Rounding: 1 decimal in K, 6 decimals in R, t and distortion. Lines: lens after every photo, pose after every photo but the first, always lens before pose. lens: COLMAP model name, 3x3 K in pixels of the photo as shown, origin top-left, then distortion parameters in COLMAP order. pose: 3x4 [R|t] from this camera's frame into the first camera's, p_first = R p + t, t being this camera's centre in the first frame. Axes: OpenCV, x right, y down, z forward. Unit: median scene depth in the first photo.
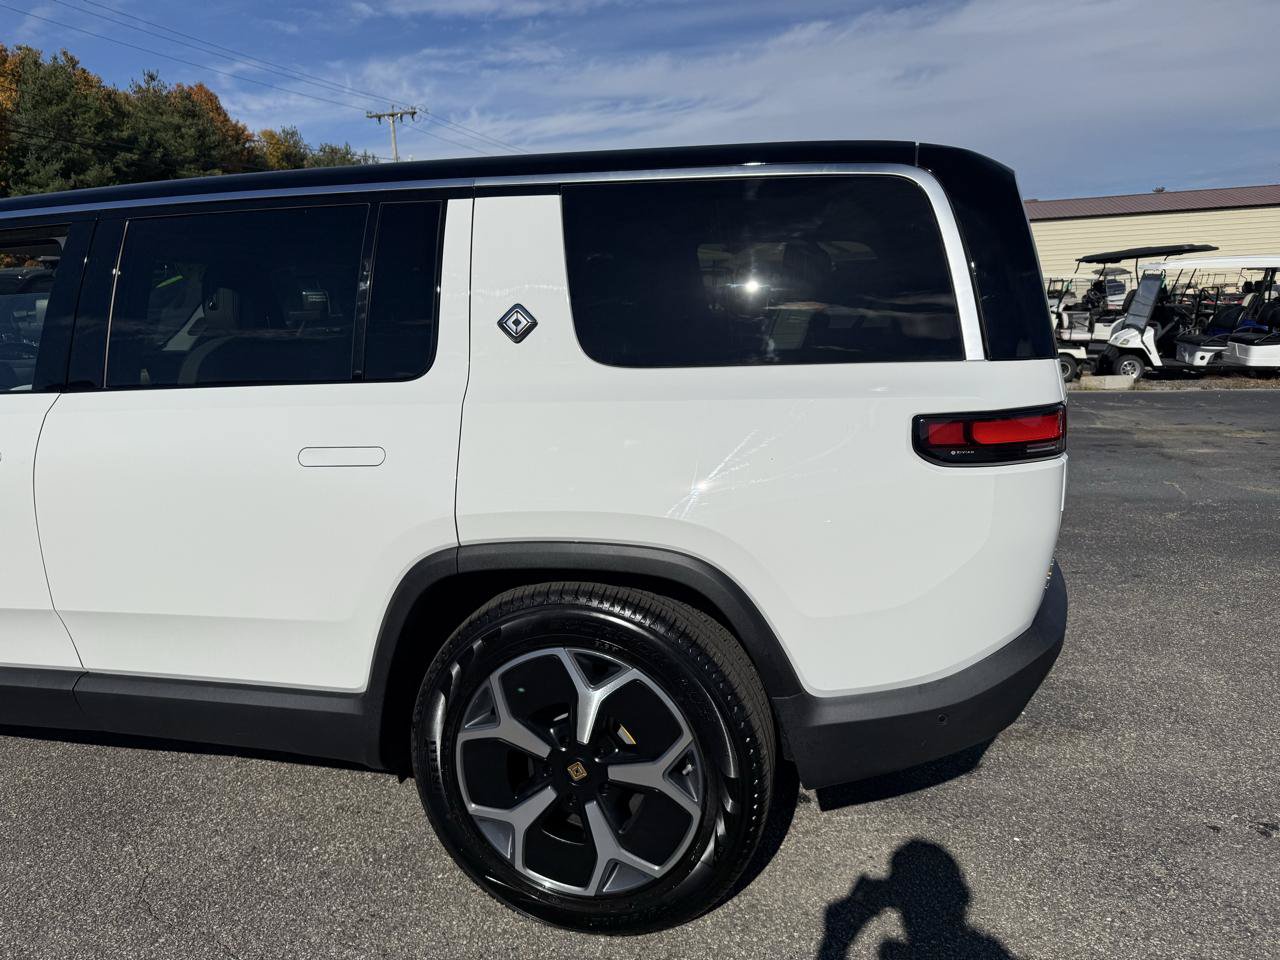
lens RADIAL K [[906.1, 0, 654.1], [0, 906.1, 493.1], [0, 0, 1]] dist [0.032221, -0.037981]
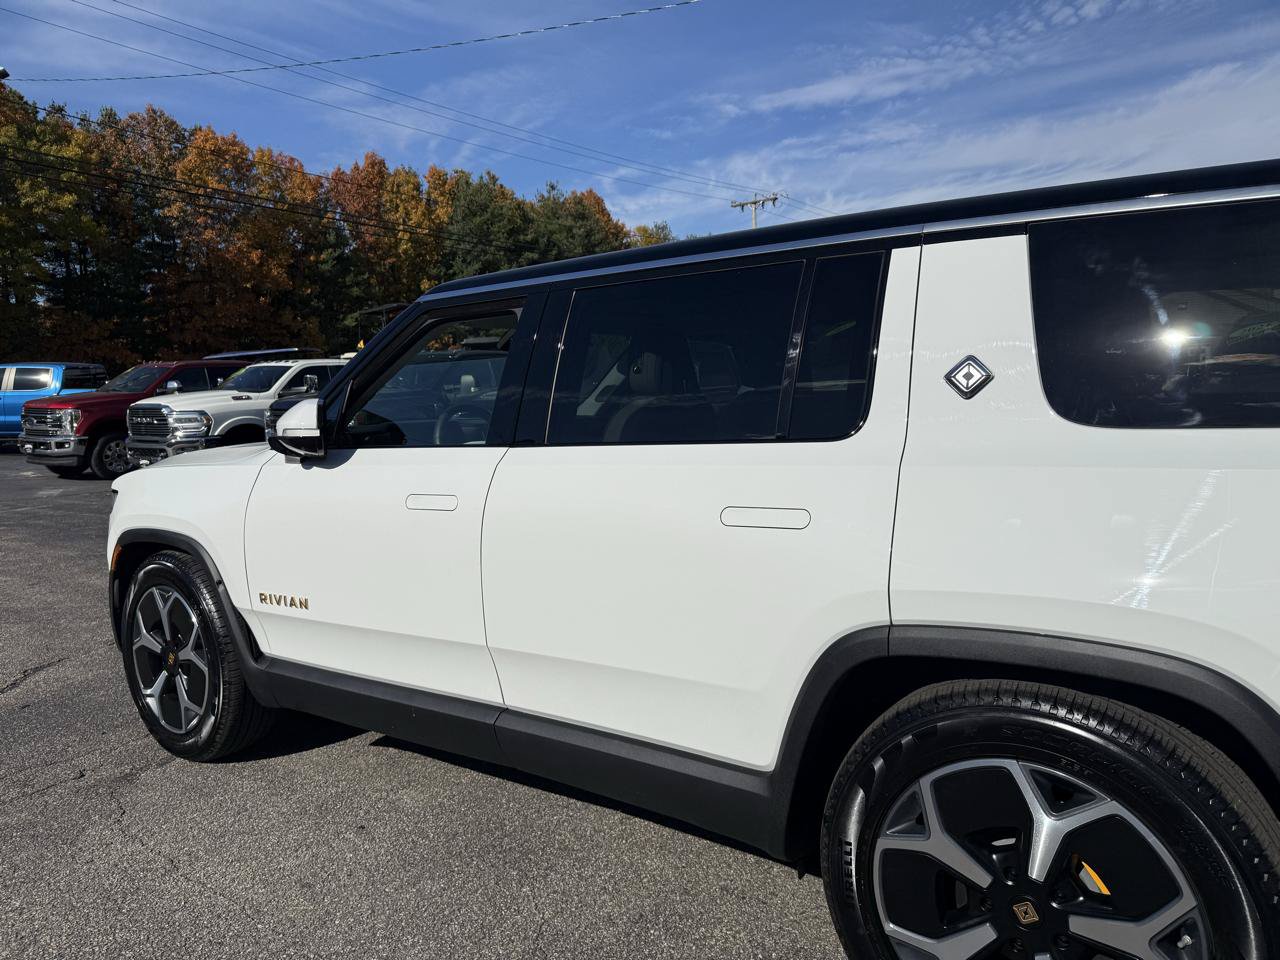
lens RADIAL K [[906.1, 0, 644.5], [0, 906.1, 497.8], [0, 0, 1]] dist [0.032221, -0.037981]
pose [[0.929690, 0.043402, -0.365777, -0.099810], [-0.070833, 0.995565, -0.061905, 0.005191], [0.361468, 0.083462, 0.928642, 0.060925]]
